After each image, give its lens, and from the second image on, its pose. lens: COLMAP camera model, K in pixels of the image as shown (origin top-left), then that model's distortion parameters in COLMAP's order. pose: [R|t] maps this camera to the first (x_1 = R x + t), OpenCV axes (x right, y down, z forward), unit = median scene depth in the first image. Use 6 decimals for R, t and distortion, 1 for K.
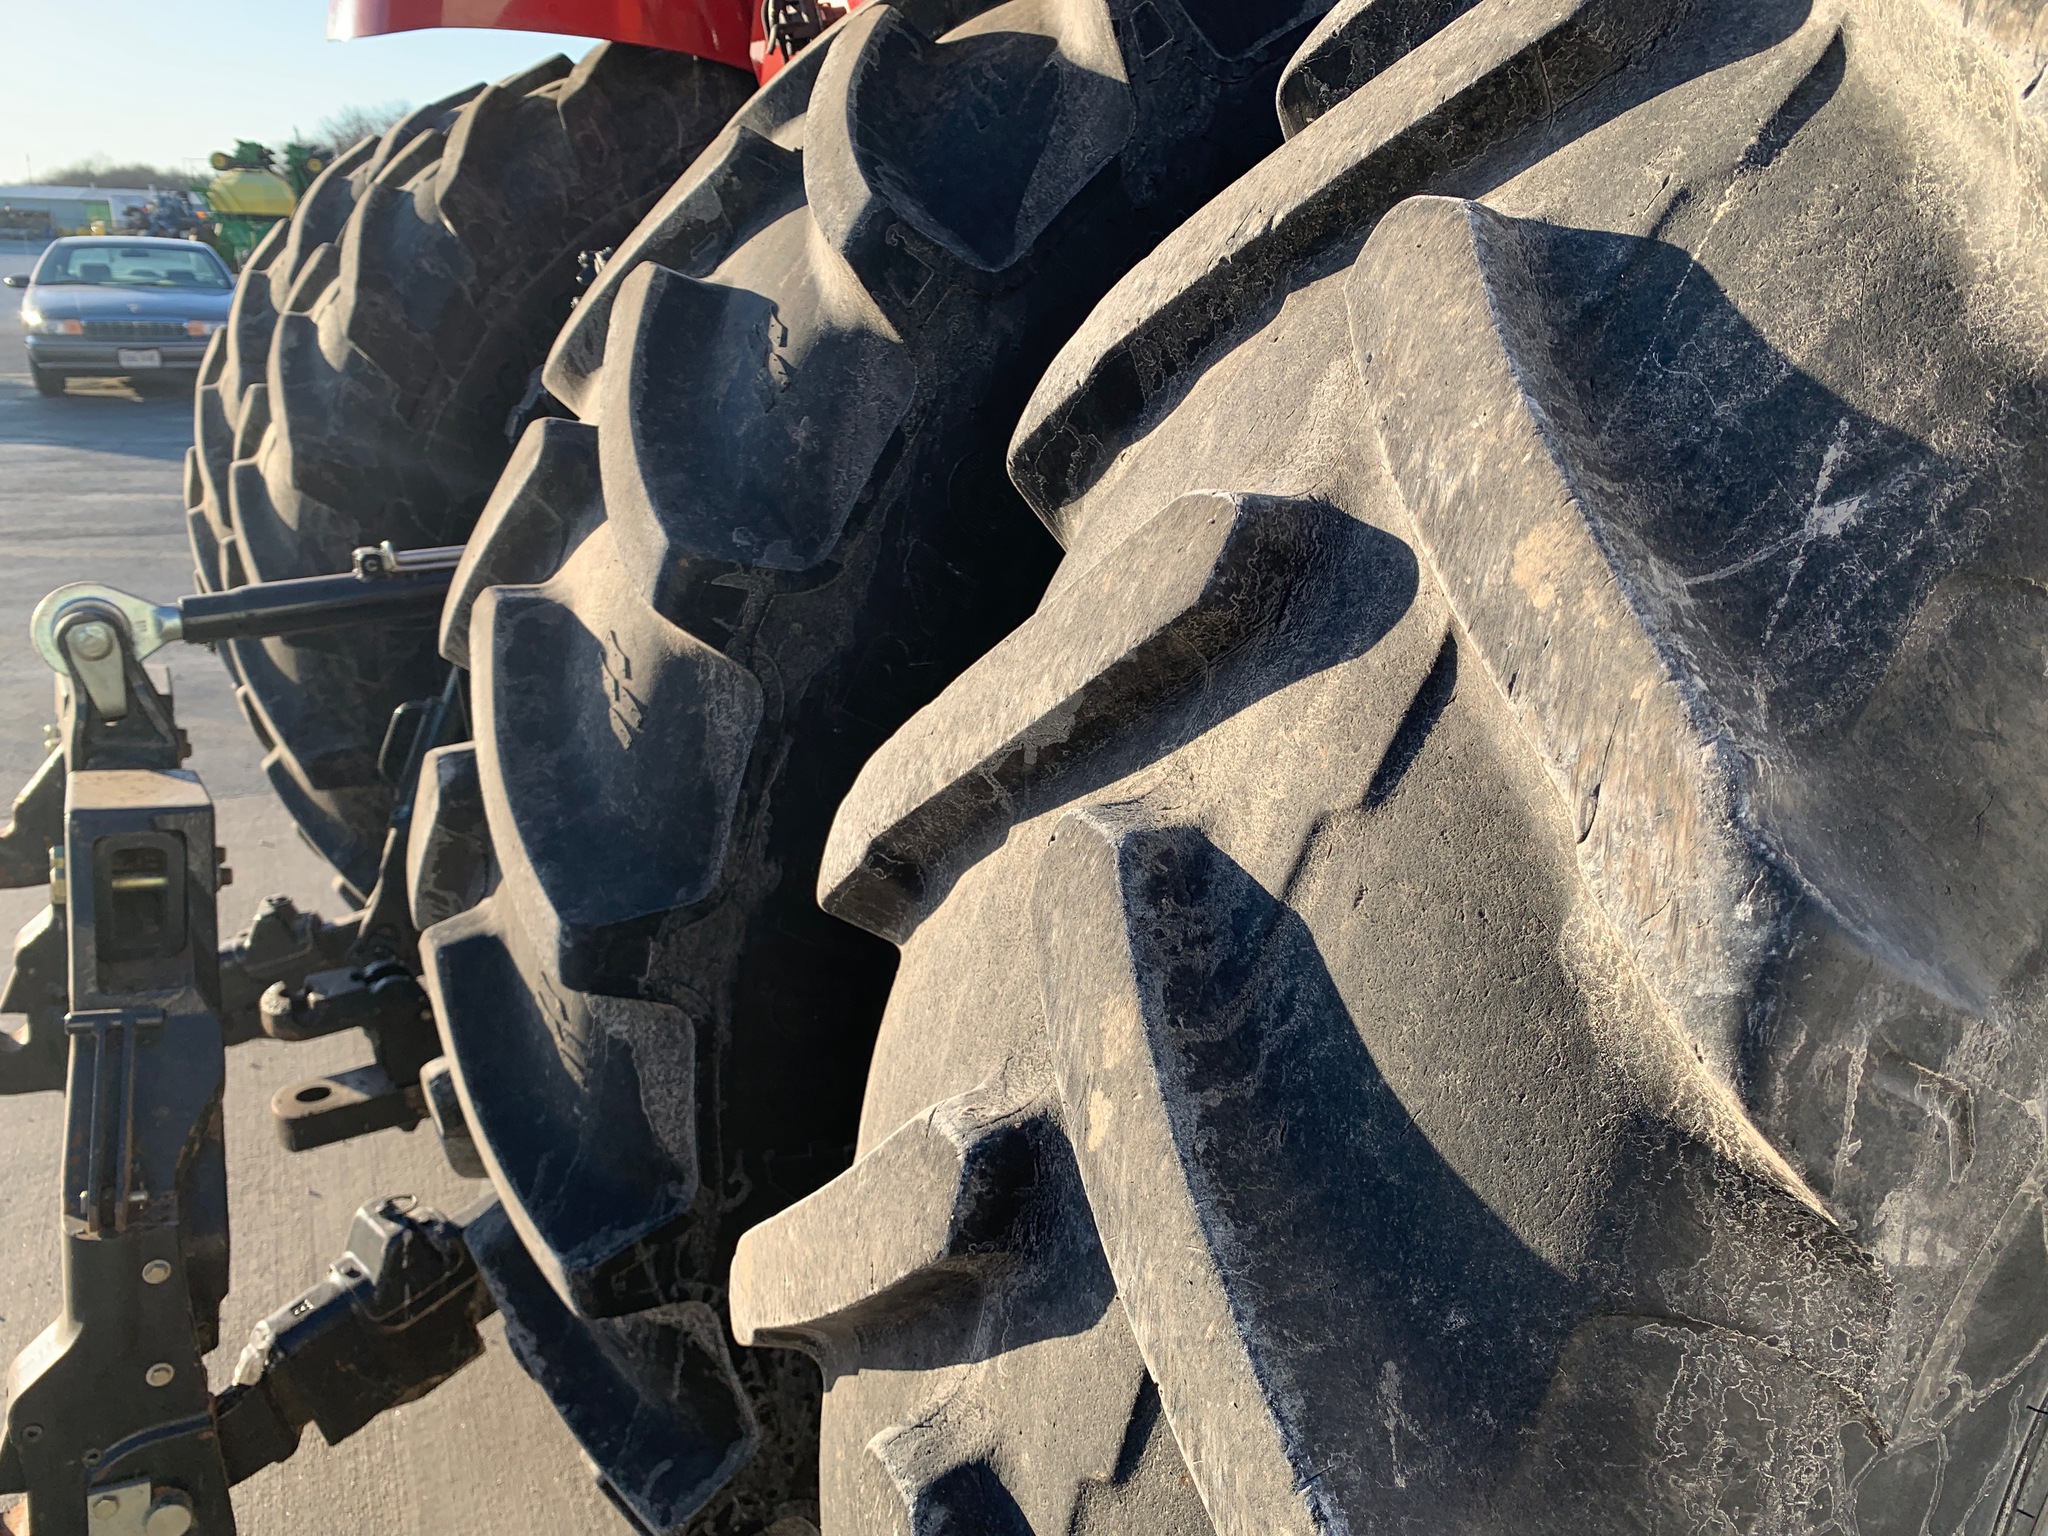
lens RADIAL K [[1562.7, 0, 1017.9], [0, 1562.7, 747.1], [0, 0, 1]] dist [0.067134, -0.088602]
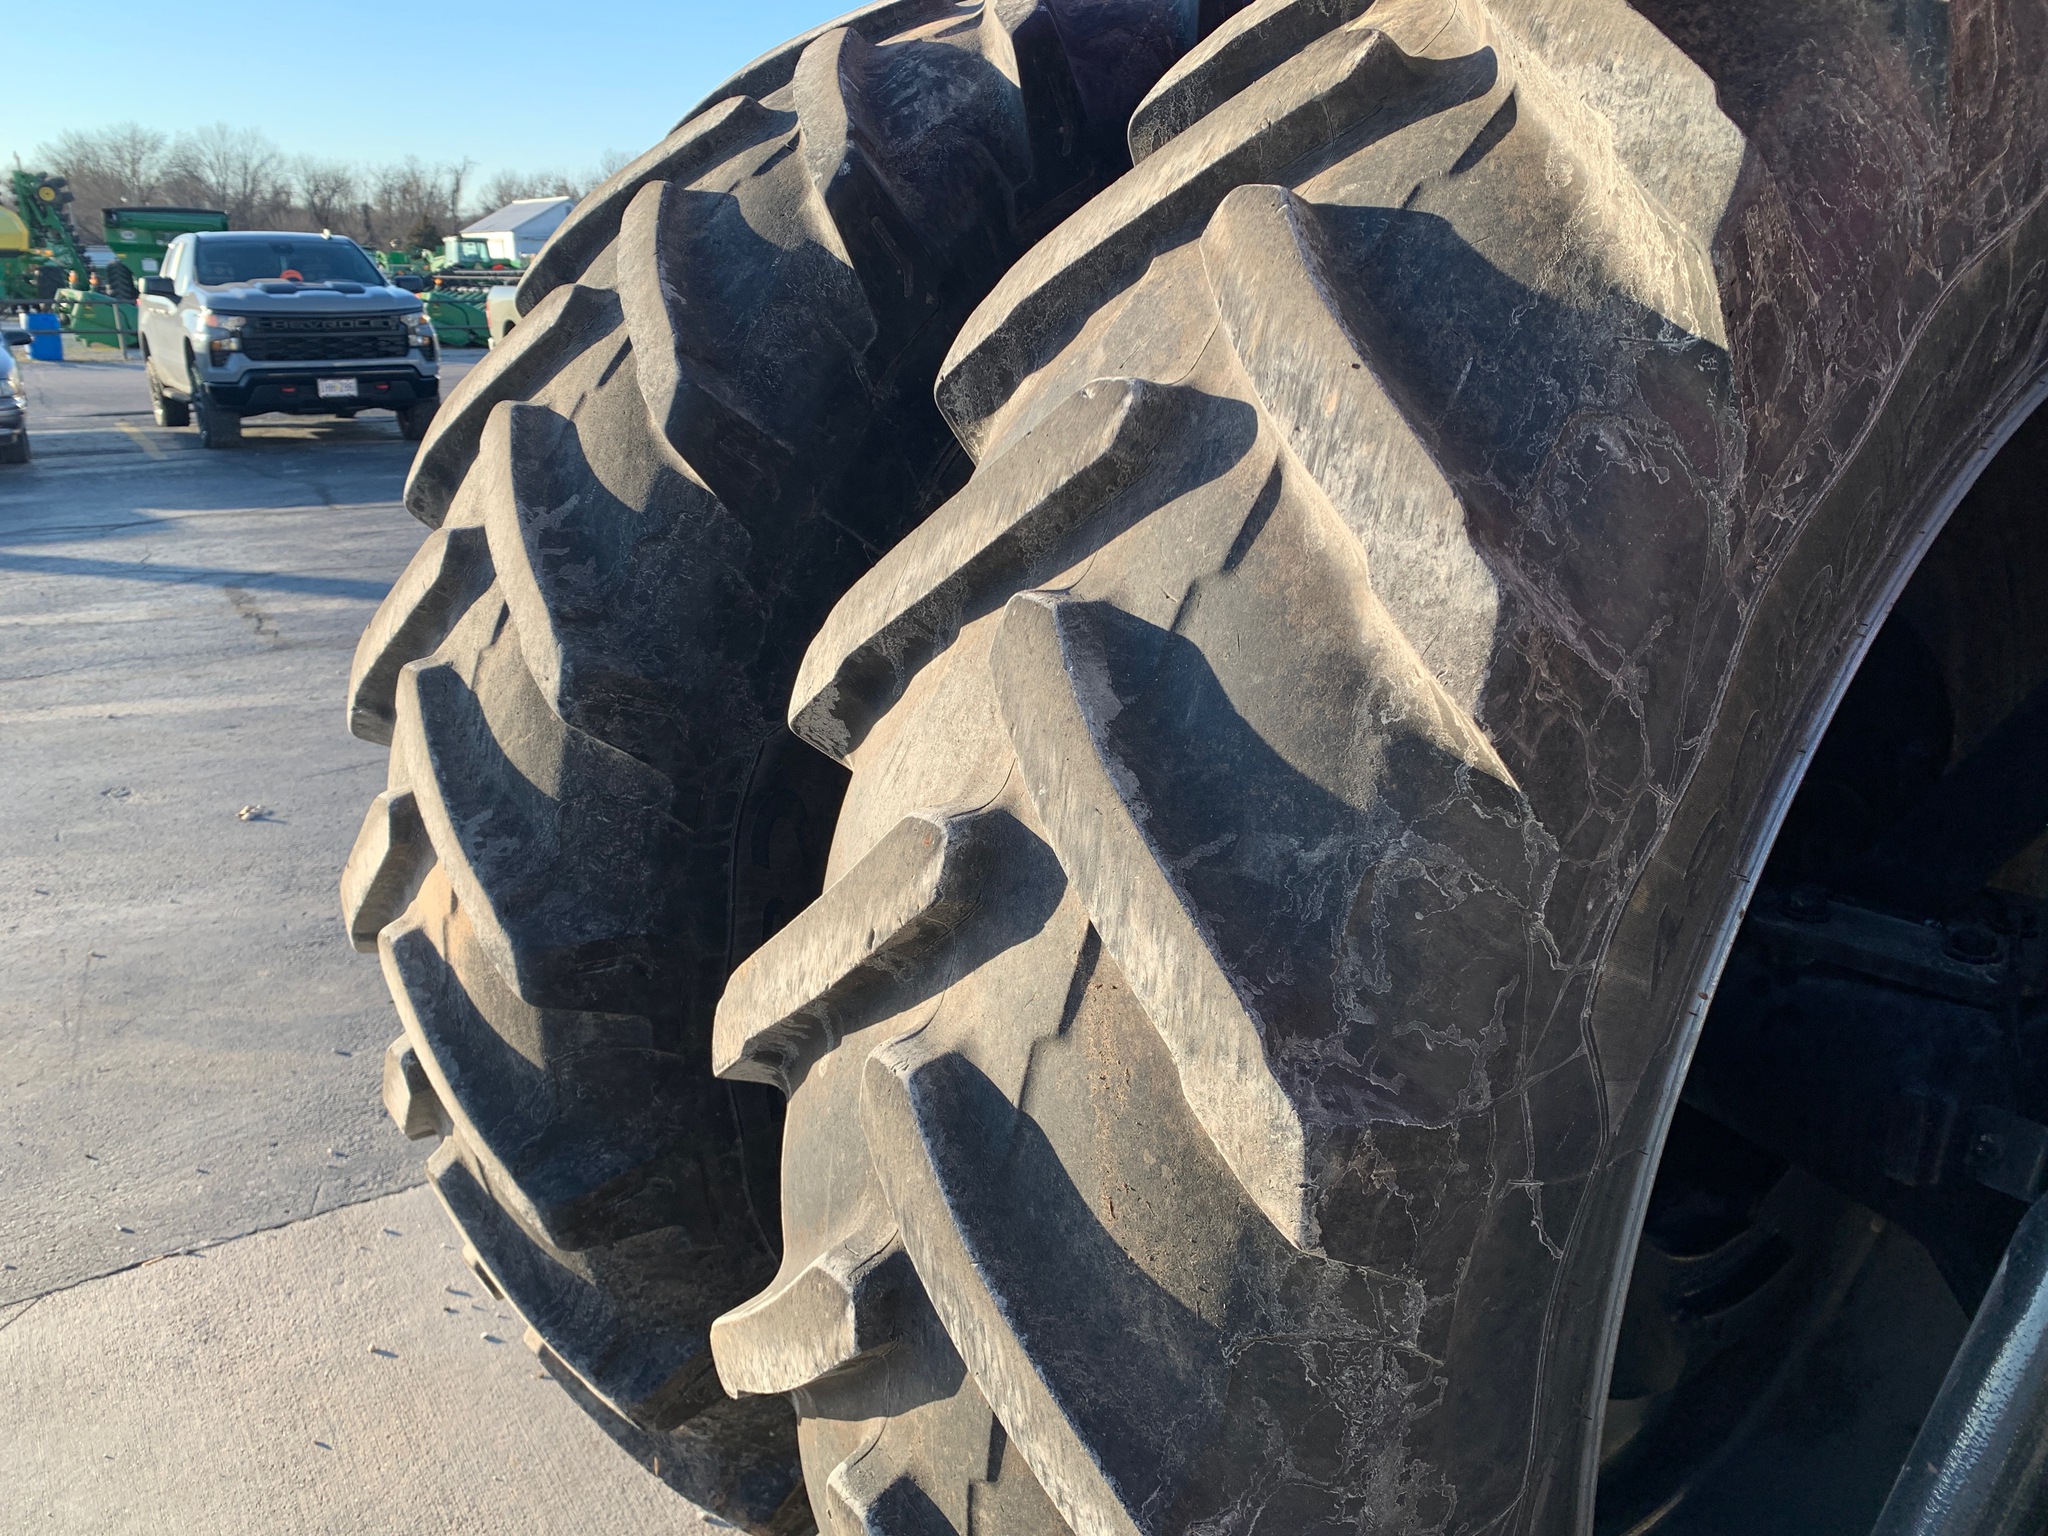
lens RADIAL K [[1562.7, 0, 1017.9], [0, 1562.7, 747.1], [0, 0, 1]] dist [0.067134, -0.088602]
pose [[0.989538, 0.000993, 0.144267, -0.177672], [0.004438, 0.999293, -0.037323, 0.239171], [-0.144202, 0.037573, 0.988835, -0.423841]]
